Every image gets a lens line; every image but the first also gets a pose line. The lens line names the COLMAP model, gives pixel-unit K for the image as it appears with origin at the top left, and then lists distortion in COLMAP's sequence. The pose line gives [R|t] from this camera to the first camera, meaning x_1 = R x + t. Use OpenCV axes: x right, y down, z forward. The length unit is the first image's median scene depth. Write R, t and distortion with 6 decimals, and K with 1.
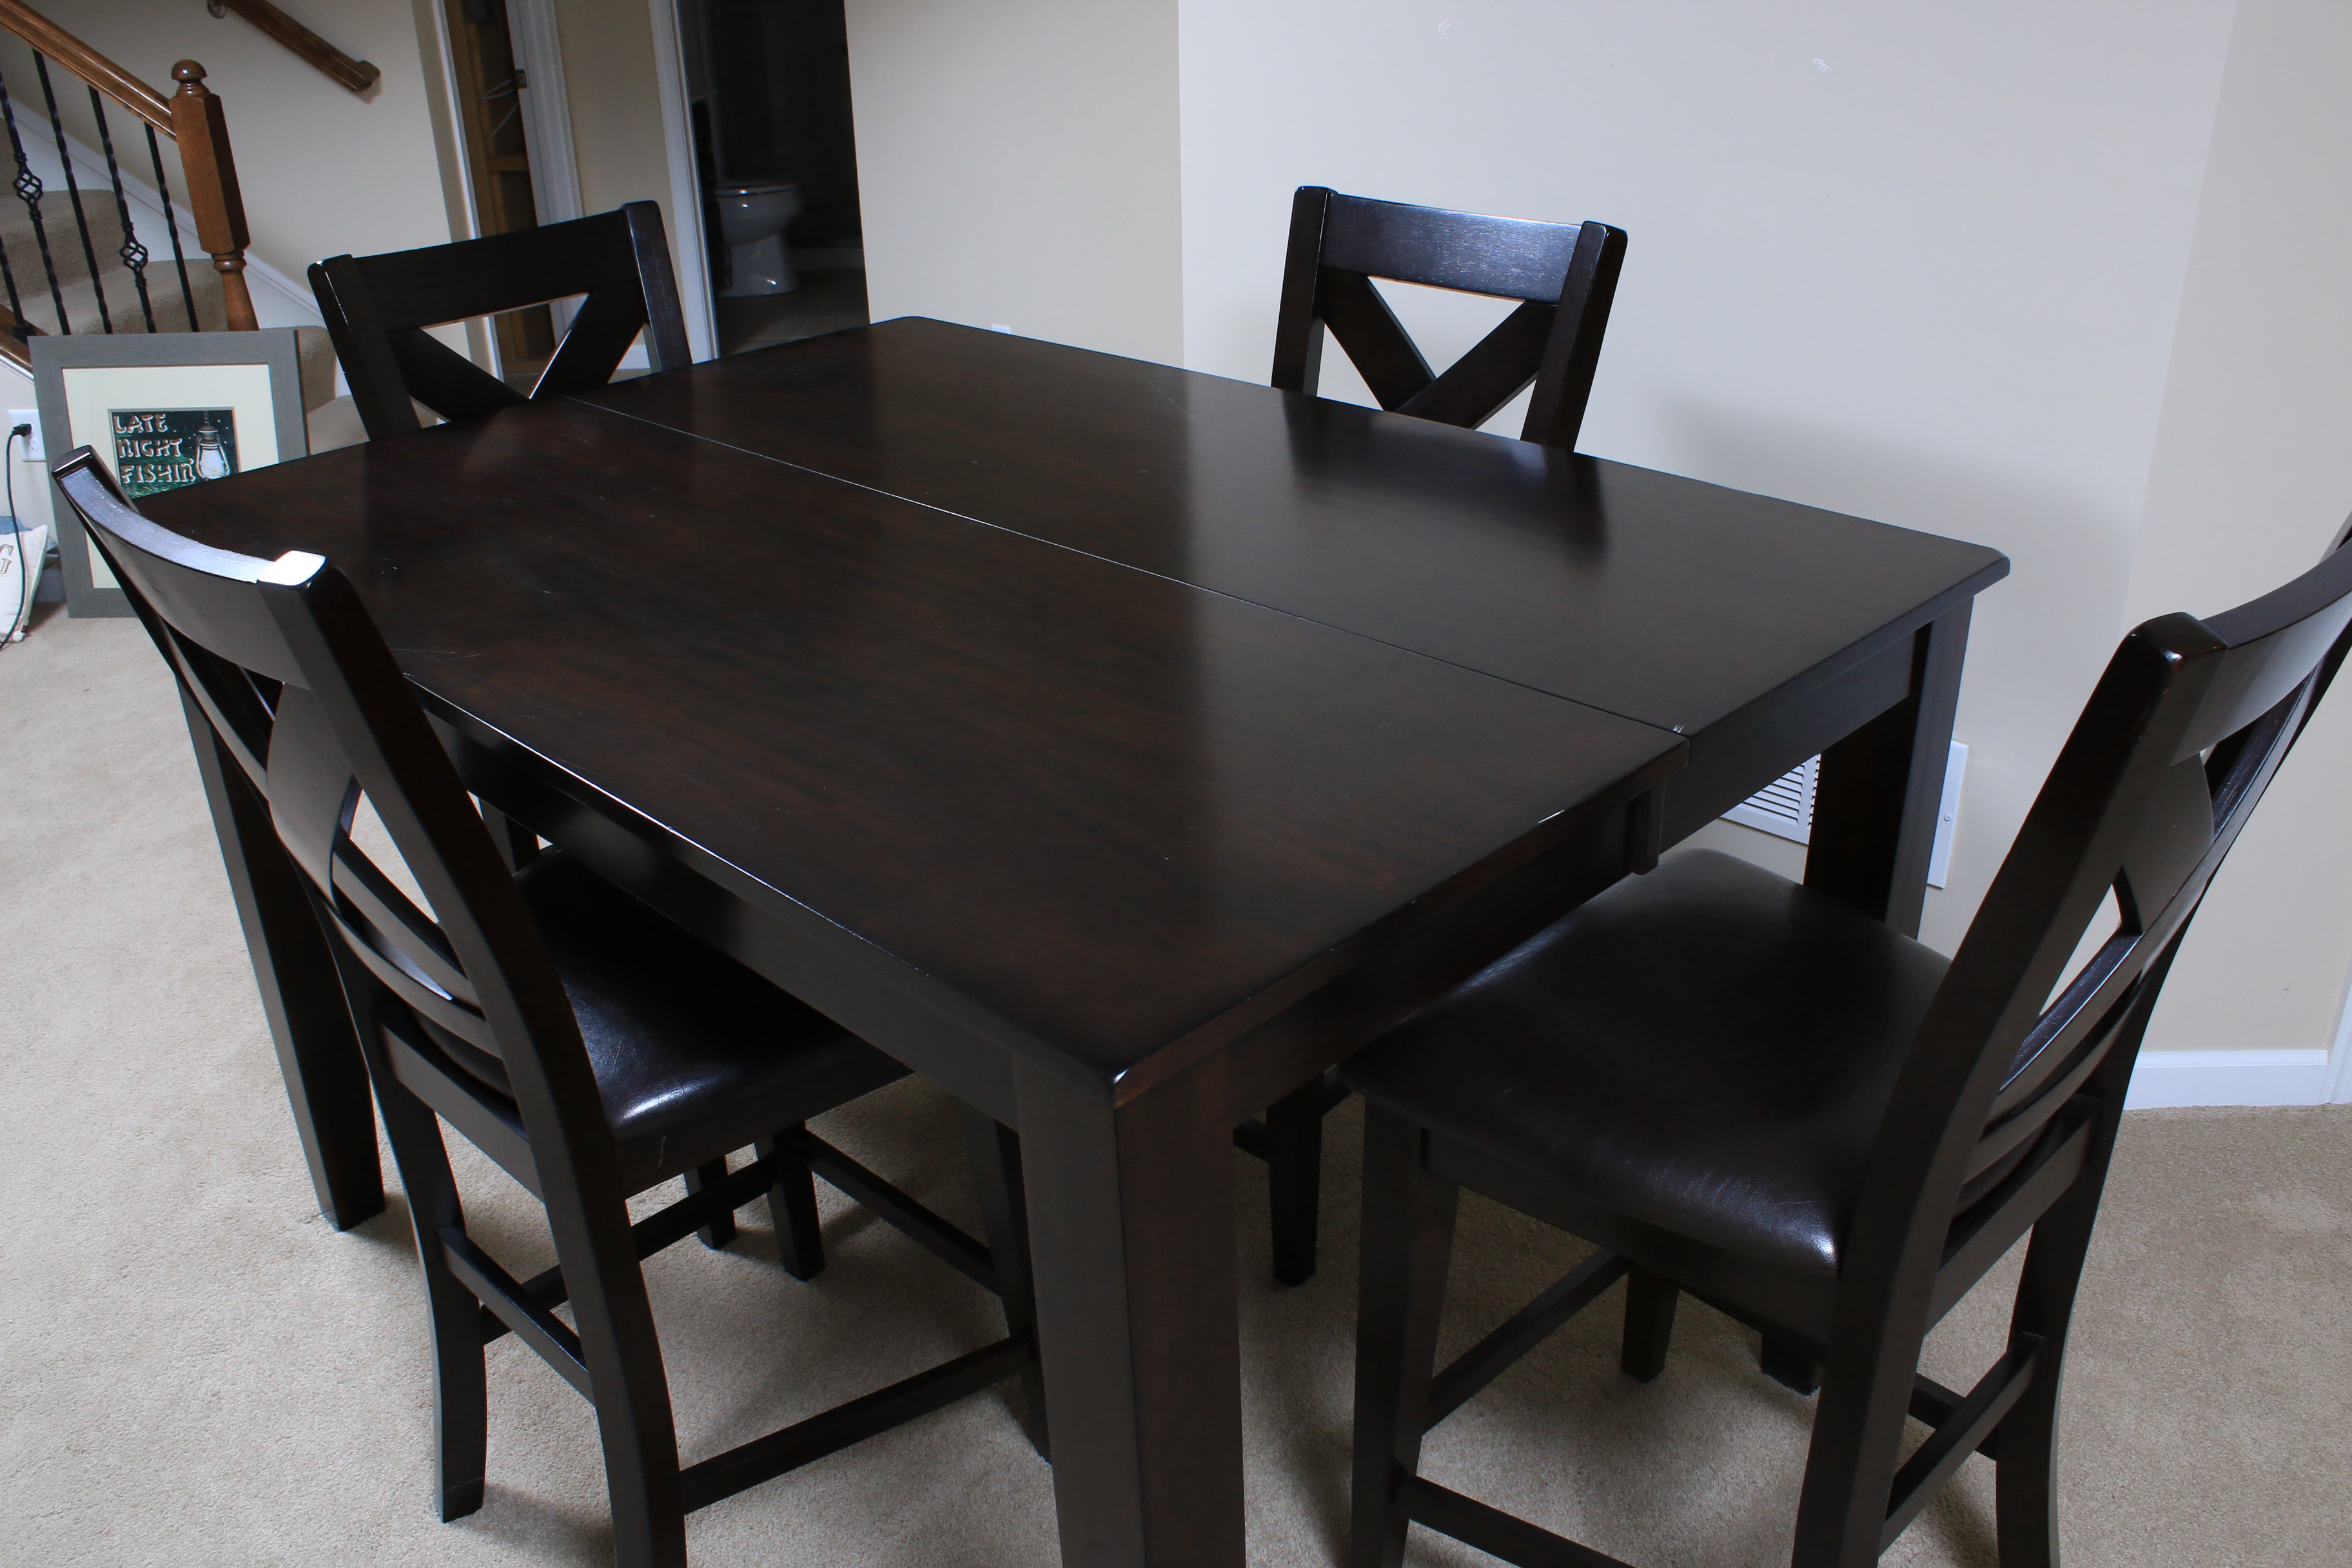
lens RADIAL K [[2025.3, 0, 1176.0], [0, 2025.3, 784.0], [0, 0, 1]] dist [-0.195750, 0.176039]
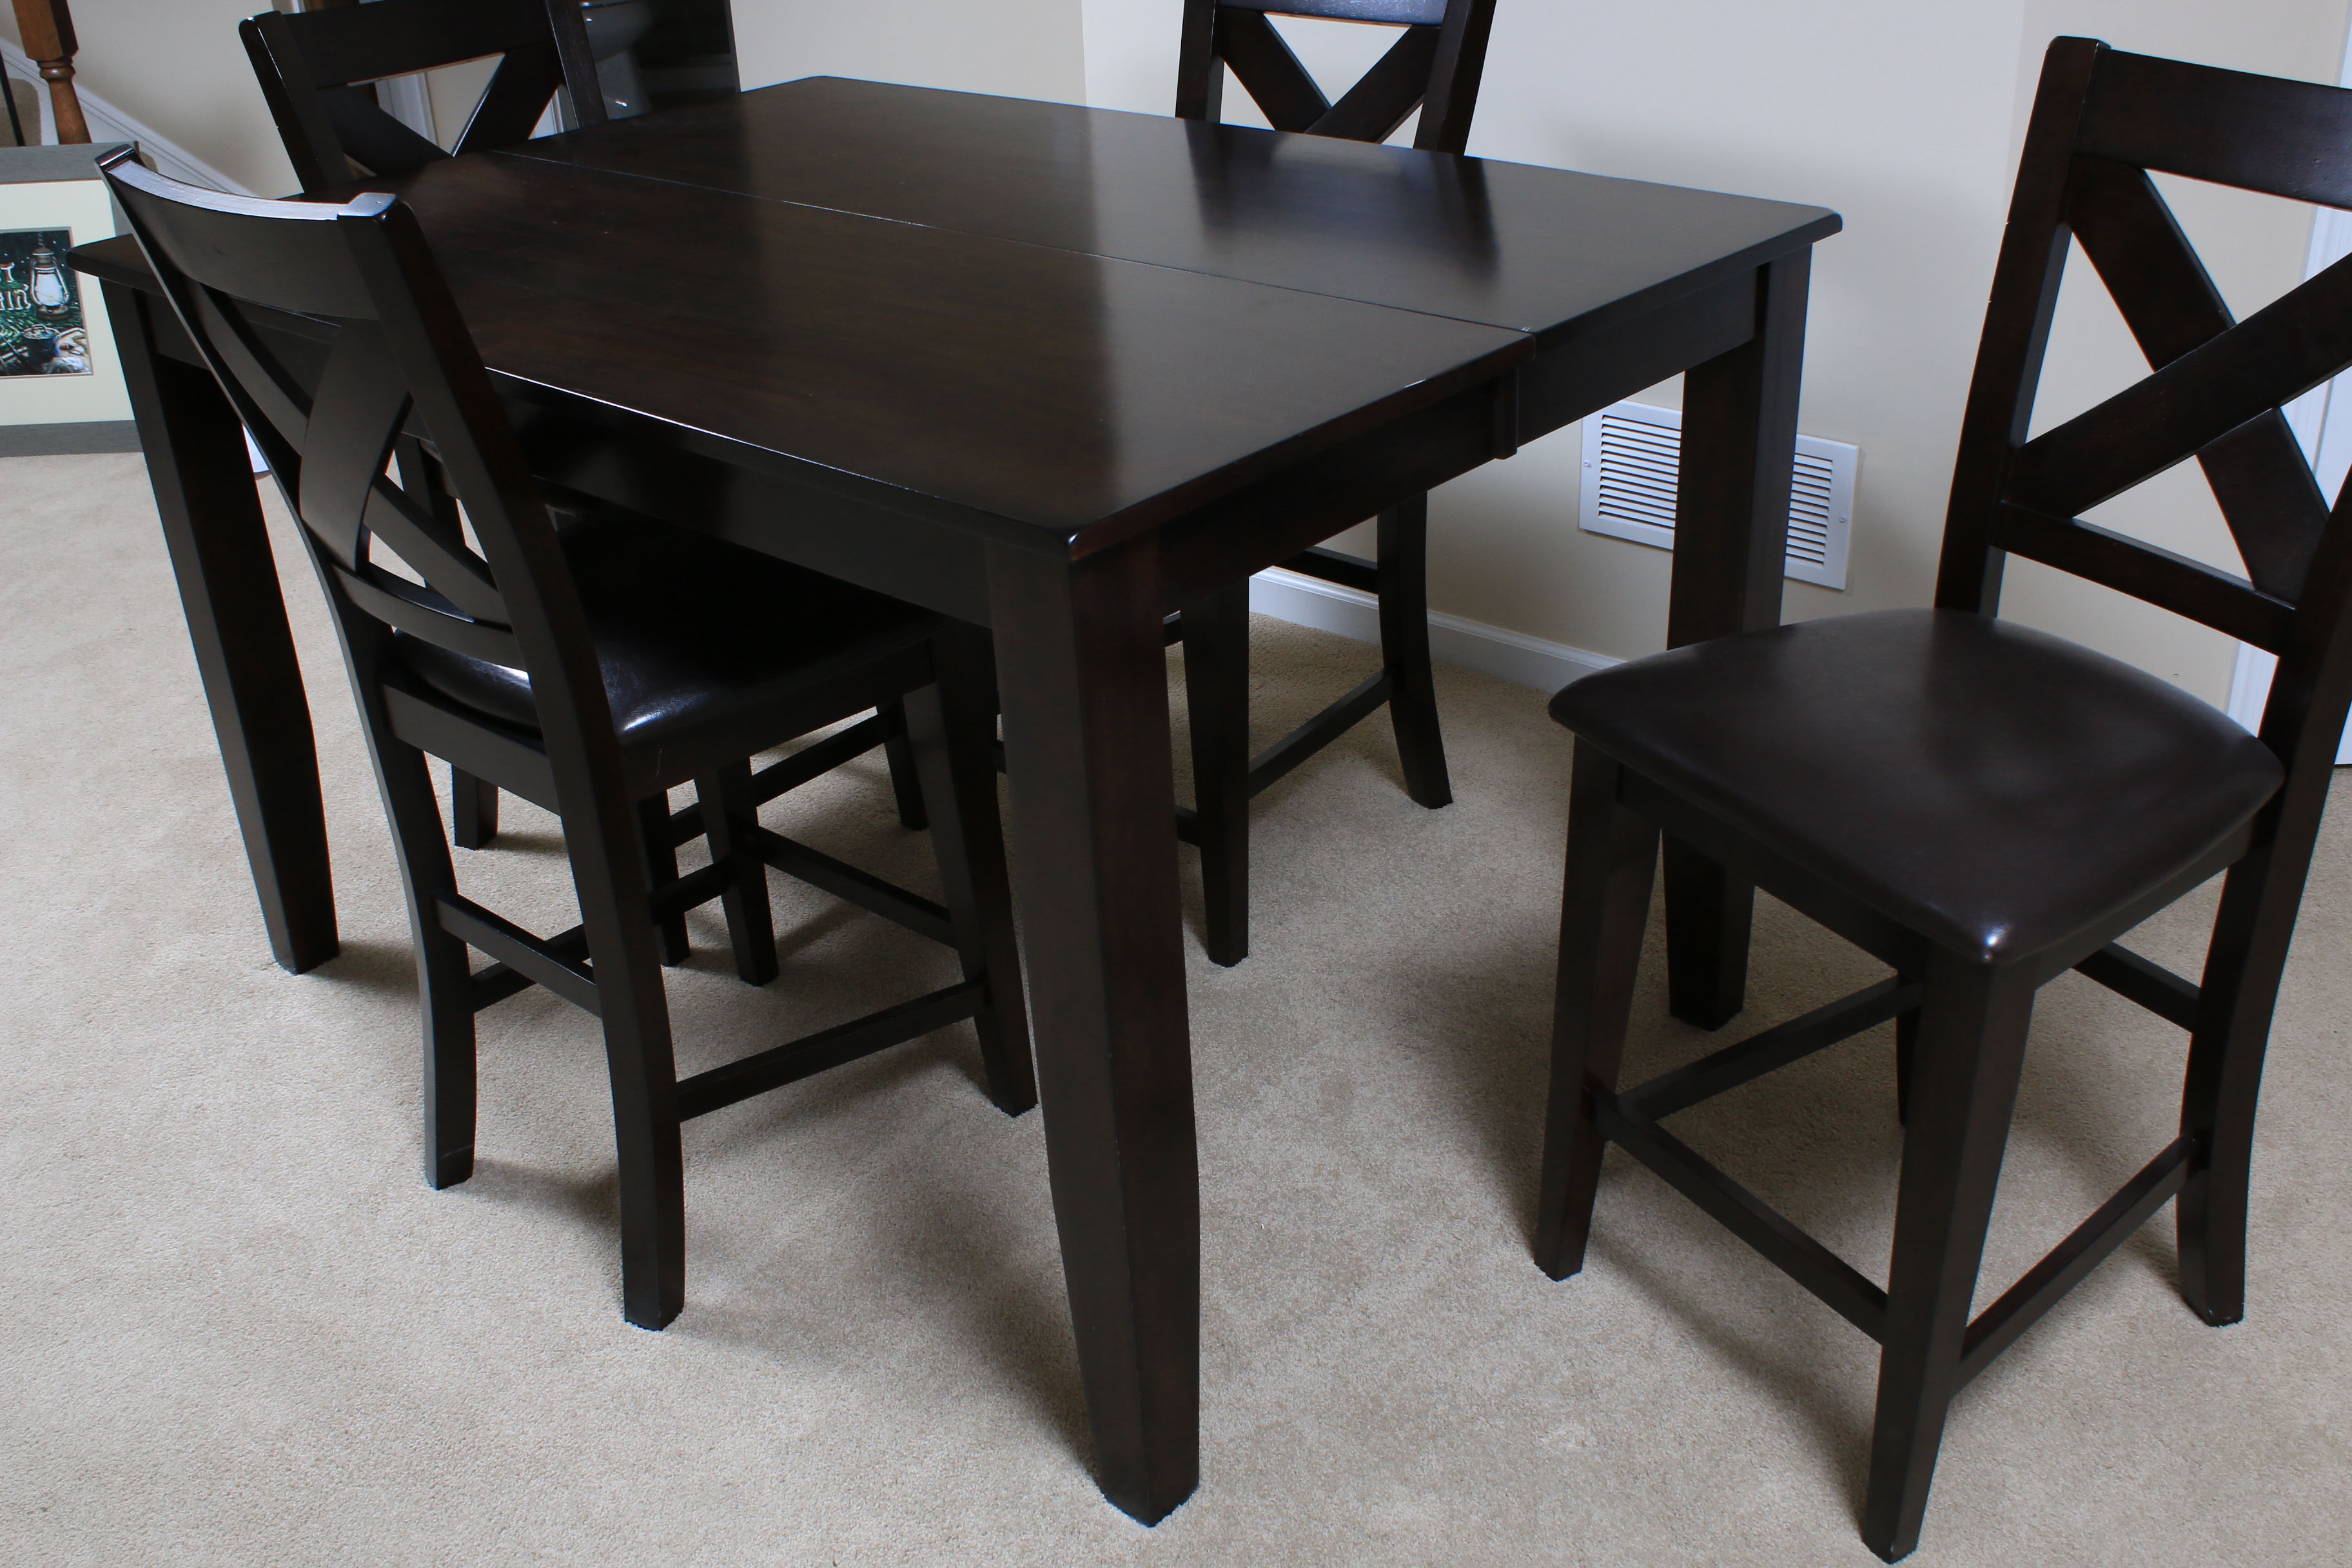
lens RADIAL K [[2363.0, 0, 1176.0], [0, 2363.0, 784.0], [0, 0, 1]] dist [-0.165110, 0.172273]
pose [[0.998578, -0.038627, 0.036740, -0.010368], [0.037565, 0.998869, 0.029154, 0.115532], [-0.037824, -0.027732, 0.998900, -0.230869]]
